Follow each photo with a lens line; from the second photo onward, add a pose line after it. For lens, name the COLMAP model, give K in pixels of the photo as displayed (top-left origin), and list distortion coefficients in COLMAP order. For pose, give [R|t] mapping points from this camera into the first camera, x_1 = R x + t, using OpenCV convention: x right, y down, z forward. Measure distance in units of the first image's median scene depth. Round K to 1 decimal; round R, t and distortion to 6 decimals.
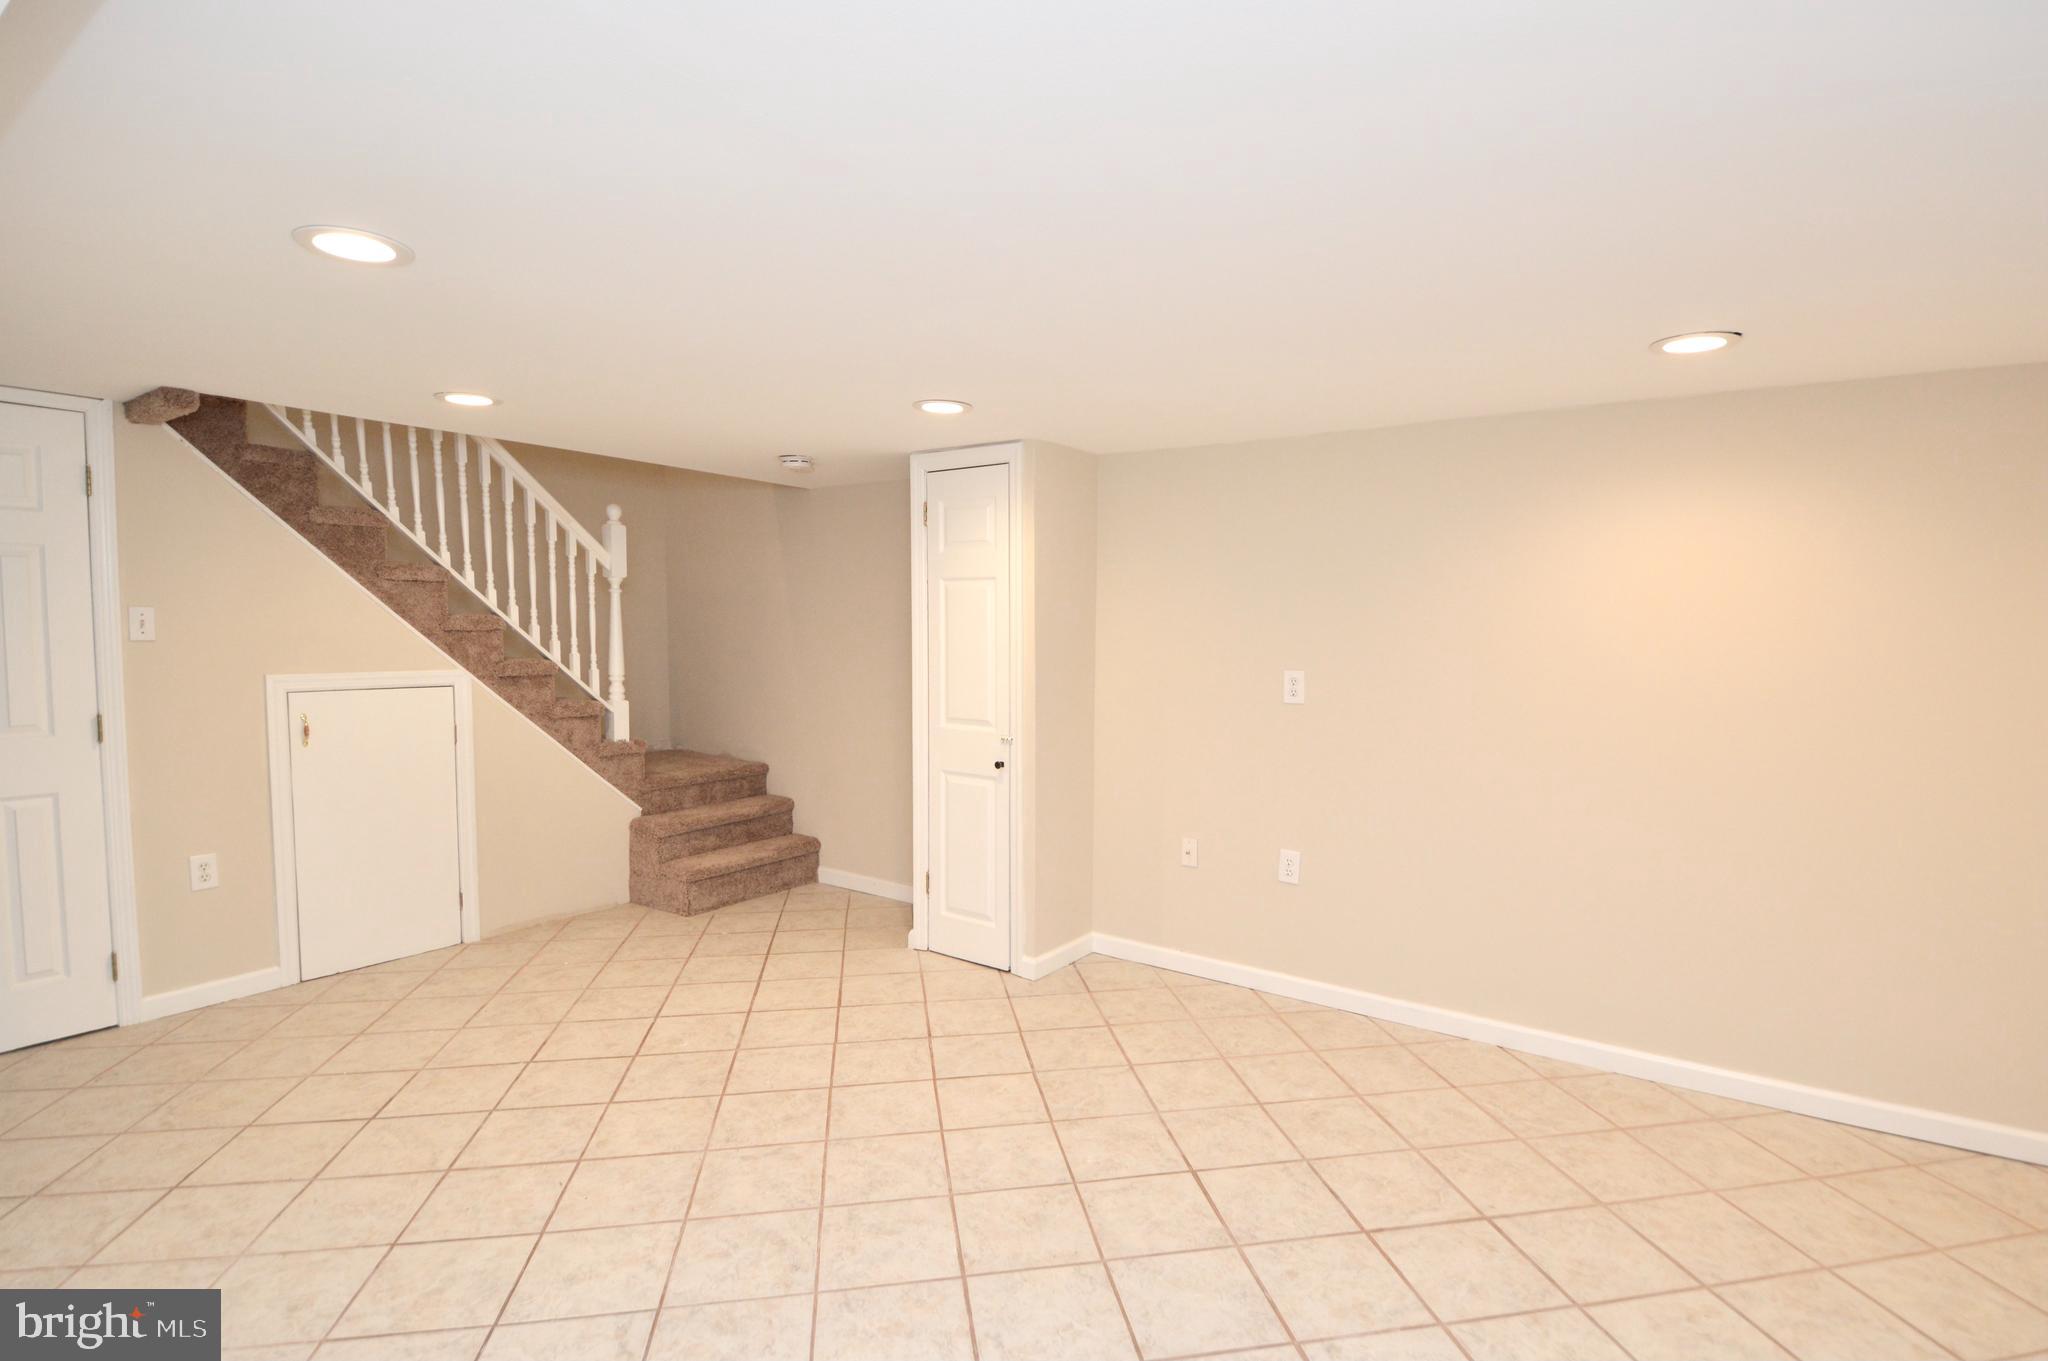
lens RADIAL K [[920.4, 0, 1008.5], [0, 920.4, 681.6], [0, 0, 1]] dist [0.024364, -0.030685]
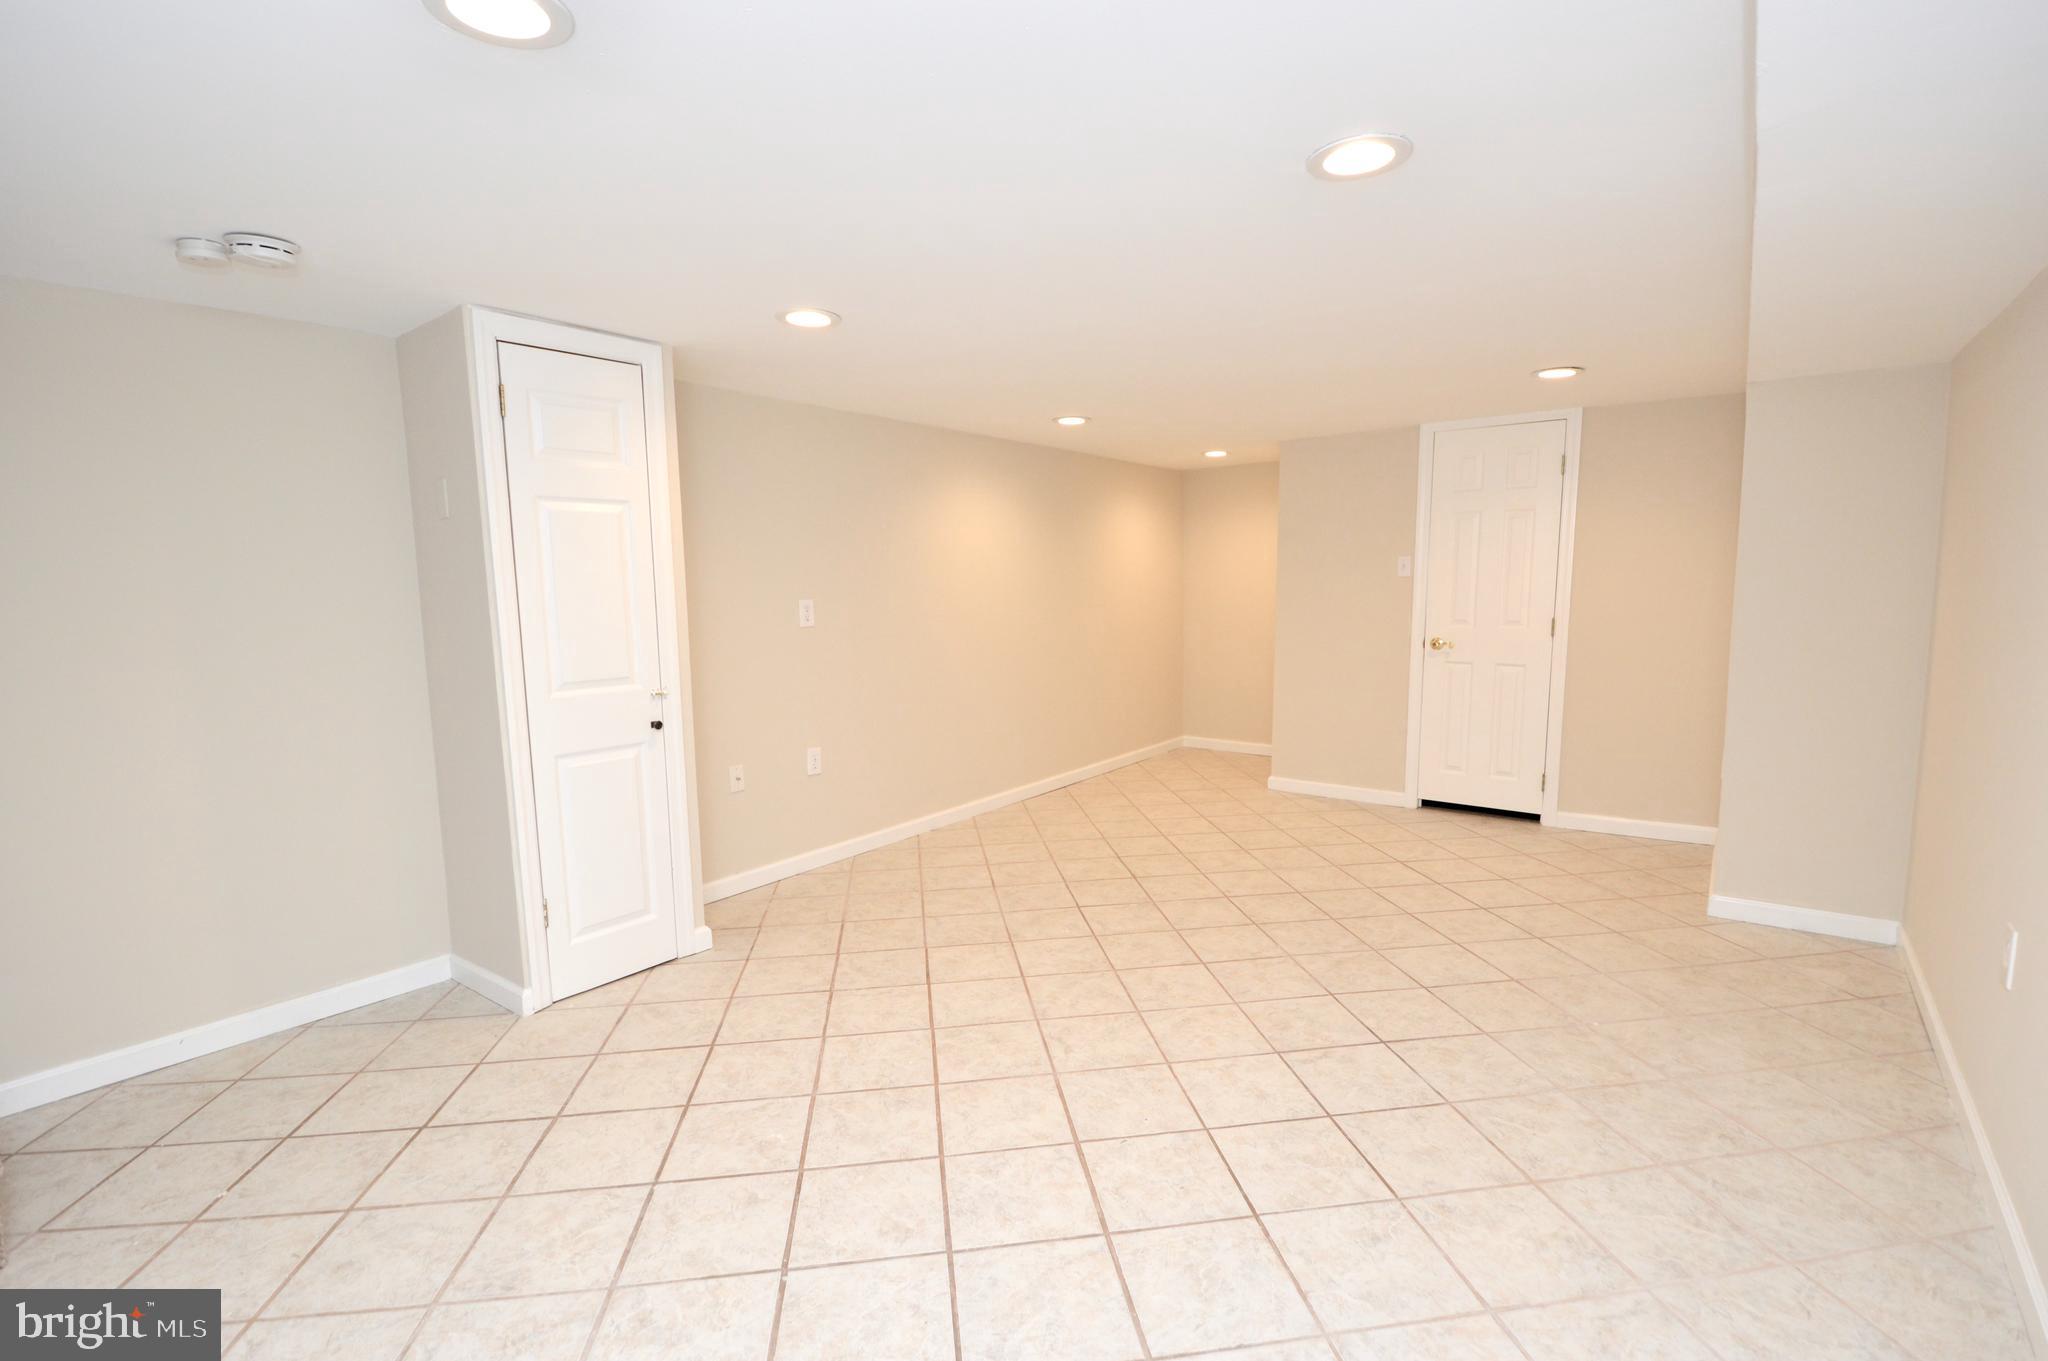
lens RADIAL K [[920.4, 0, 1008.5], [0, 920.4, 681.6], [0, 0, 1]] dist [0.024364, -0.030685]
pose [[0.073448, -0.117804, 0.990317, -0.971666], [0.075052, 0.990836, 0.112300, -0.023233], [-0.994471, 0.066077, 0.081616, 0.717984]]
